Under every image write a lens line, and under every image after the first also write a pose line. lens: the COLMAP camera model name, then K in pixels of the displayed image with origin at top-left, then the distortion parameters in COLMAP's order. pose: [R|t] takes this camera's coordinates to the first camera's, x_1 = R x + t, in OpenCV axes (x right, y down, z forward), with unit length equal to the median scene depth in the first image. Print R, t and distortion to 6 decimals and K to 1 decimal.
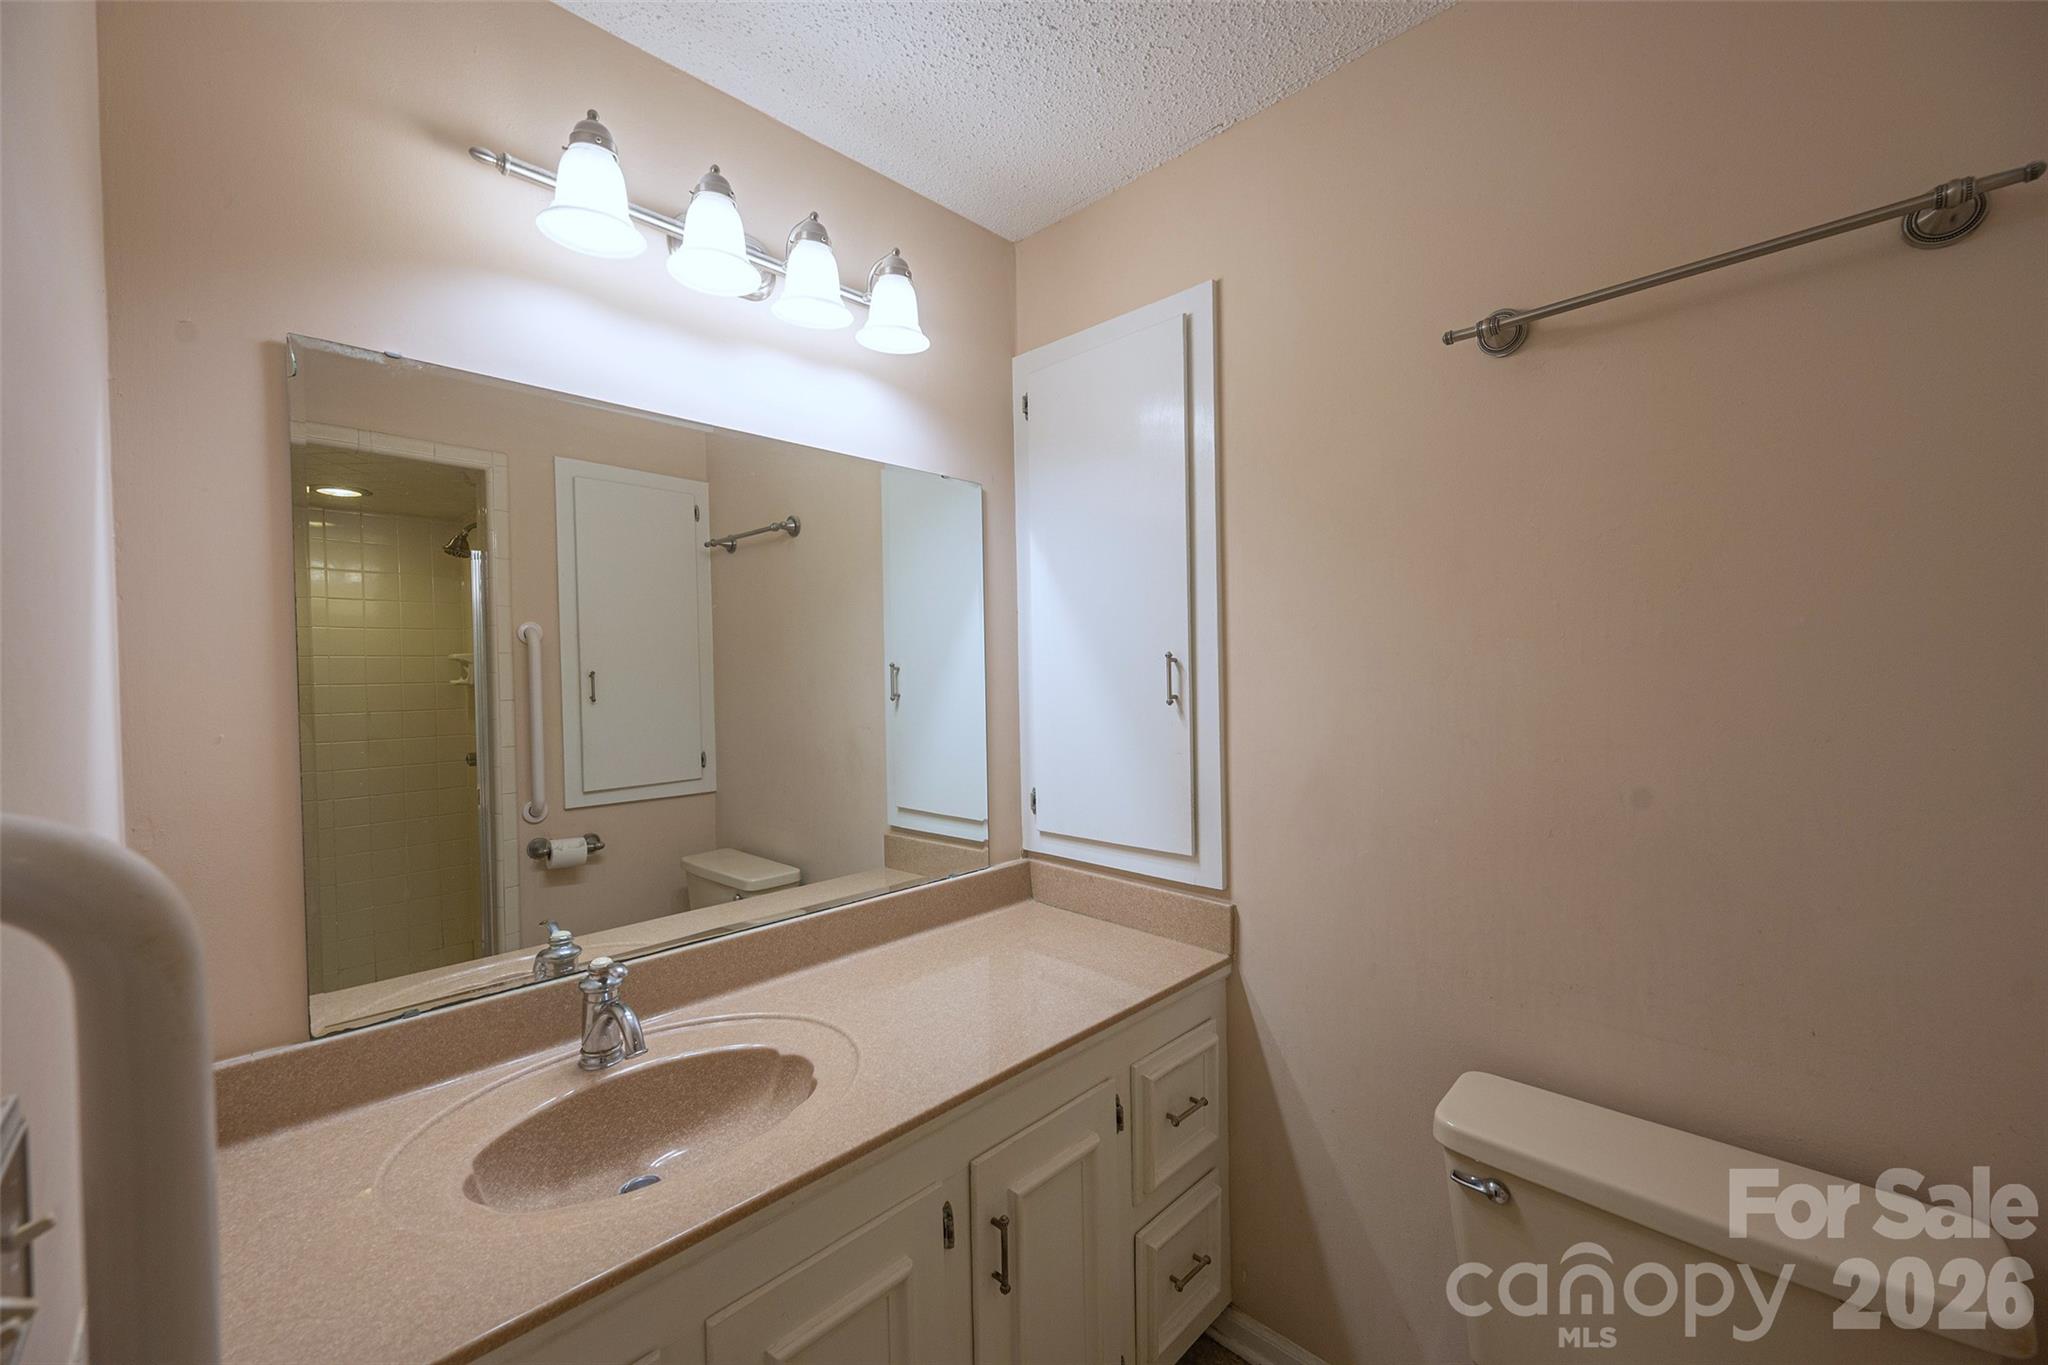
lens RADIAL K [[798.8, 0, 1020.9], [0, 798.8, 685.3], [0, 0, 1]] dist [-0.000336, 0.000053]
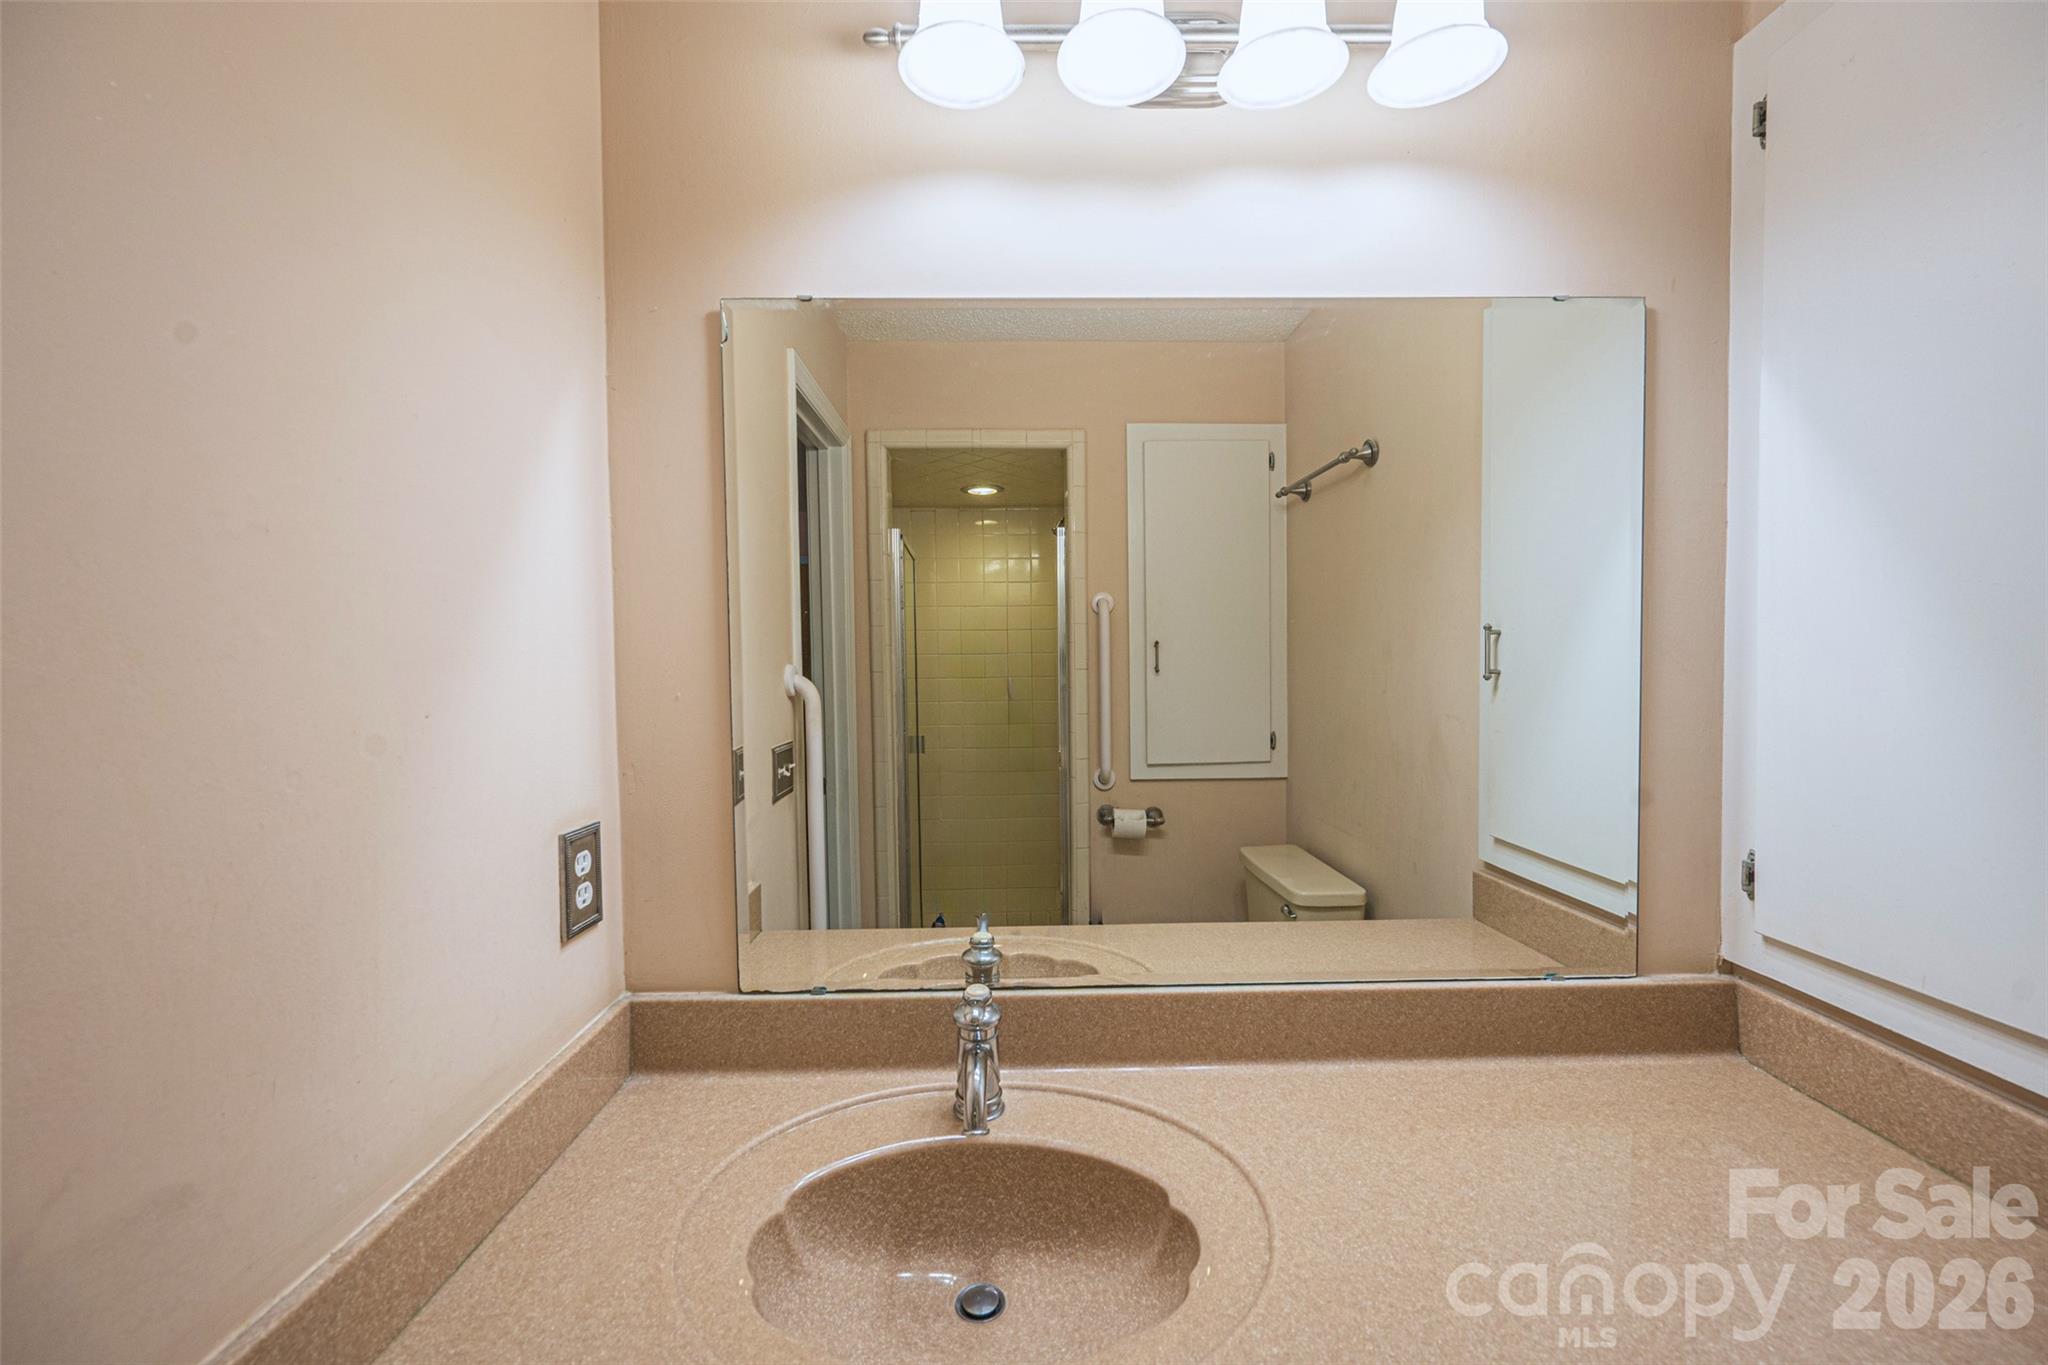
lens RADIAL K [[798.8, 0, 1020.9], [0, 798.8, 685.3], [0, 0, 1]] dist [-0.000336, 0.000053]
pose [[0.708837, 0.032561, -0.704620, 0.041645], [-0.009618, 0.999287, 0.036502, 0.003451], [0.705307, -0.019096, 0.708645, 0.277859]]
